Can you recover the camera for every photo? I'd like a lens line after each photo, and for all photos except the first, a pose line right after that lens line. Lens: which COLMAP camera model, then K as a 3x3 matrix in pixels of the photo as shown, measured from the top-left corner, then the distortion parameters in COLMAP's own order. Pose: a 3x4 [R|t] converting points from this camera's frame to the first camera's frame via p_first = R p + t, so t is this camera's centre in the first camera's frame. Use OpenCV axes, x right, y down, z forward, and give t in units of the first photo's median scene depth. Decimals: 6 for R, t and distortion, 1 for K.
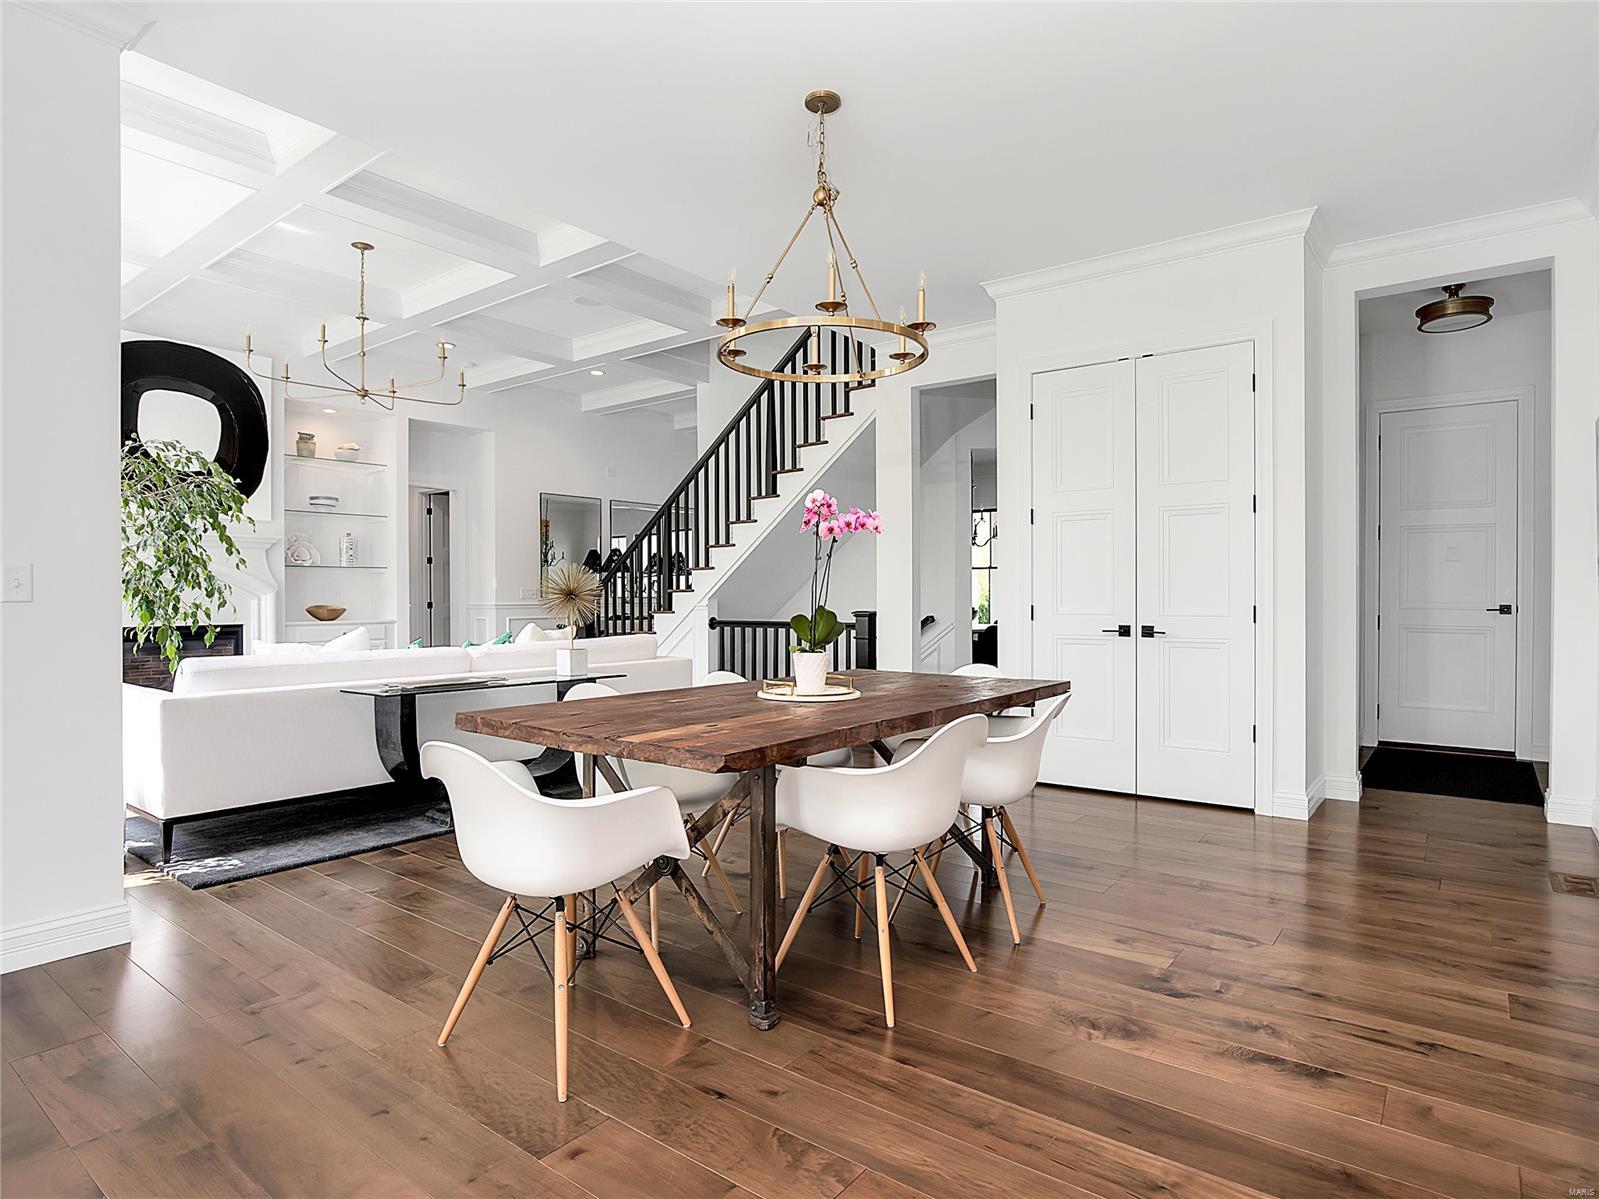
lens RADIAL K [[897.7, 0, 799.5], [0, 897.7, 599.5], [0, 0, 1]] dist [0.000210, 0.000029]
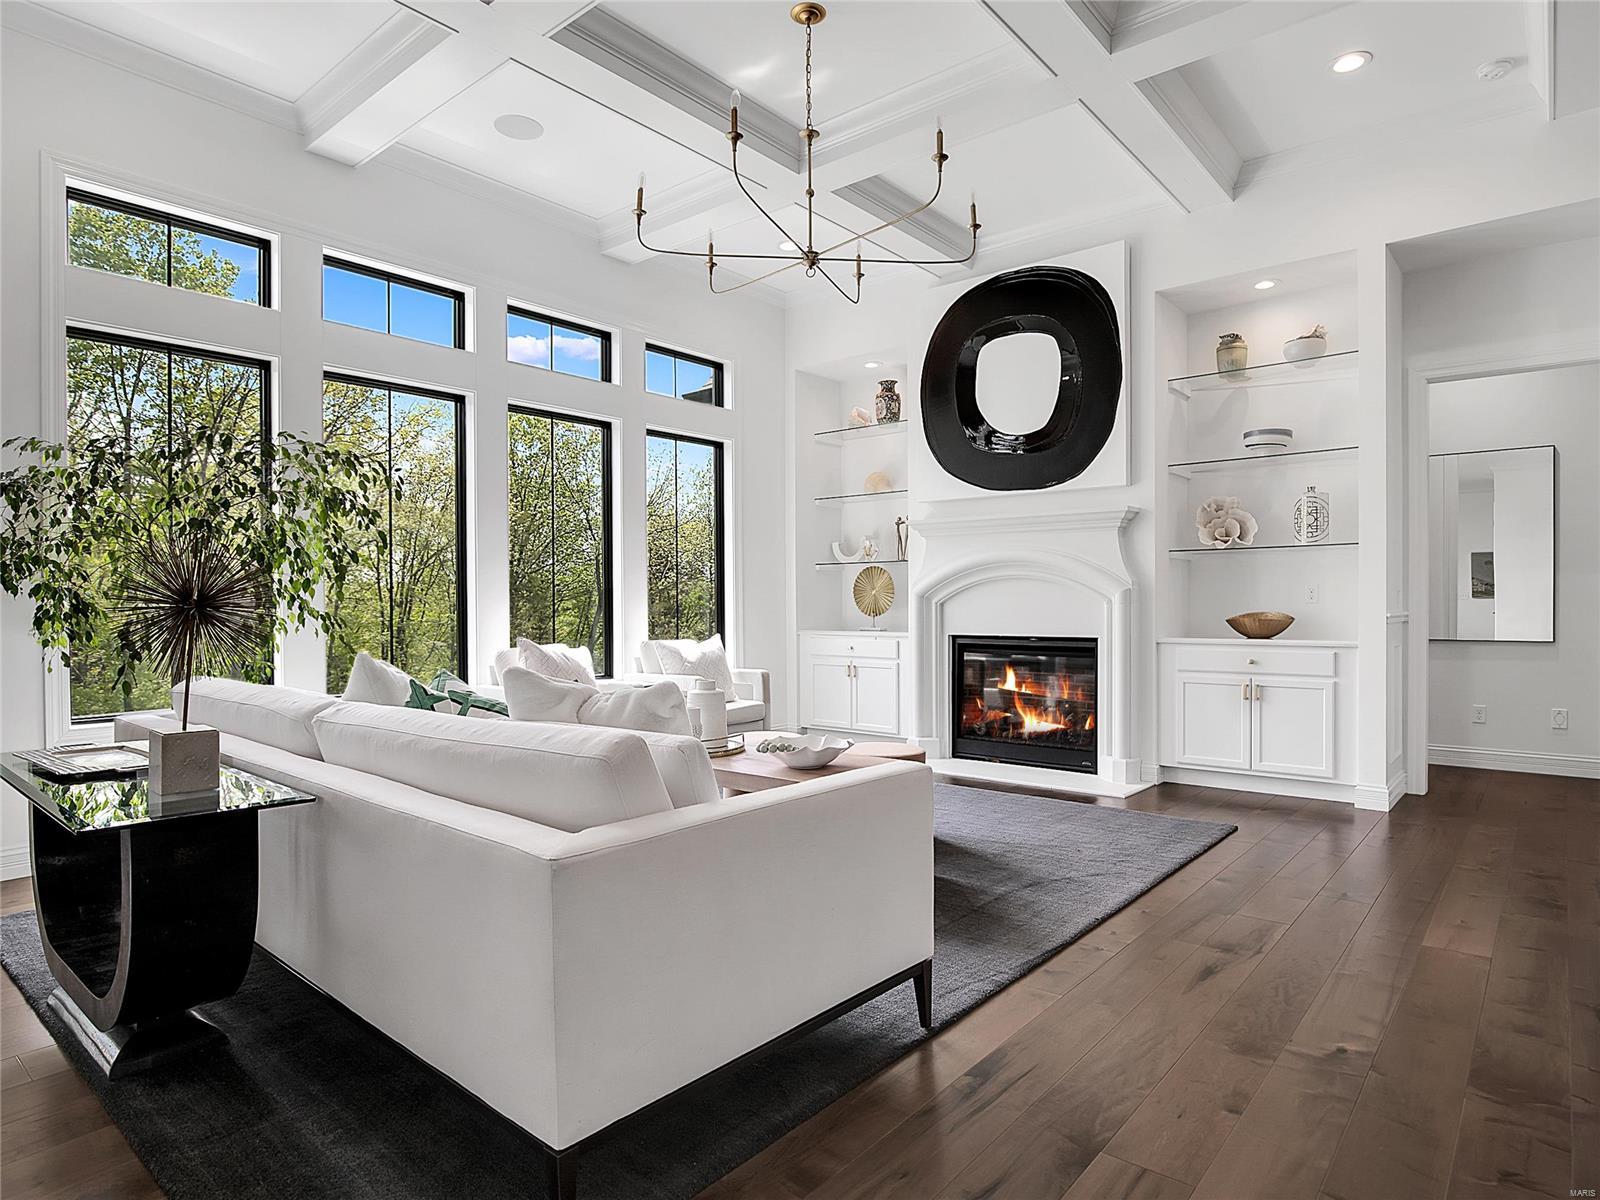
lens RADIAL K [[903.9, 0, 800.0], [0, 903.9, 600.0], [0, 0, 1]] dist [-0.000216, -0.000125]
pose [[-0.034496, 0.002110, -0.999403, 0.086090], [0.003456, 0.999992, 0.001992, -0.004304], [0.999399, -0.003385, -0.034503, 0.784961]]
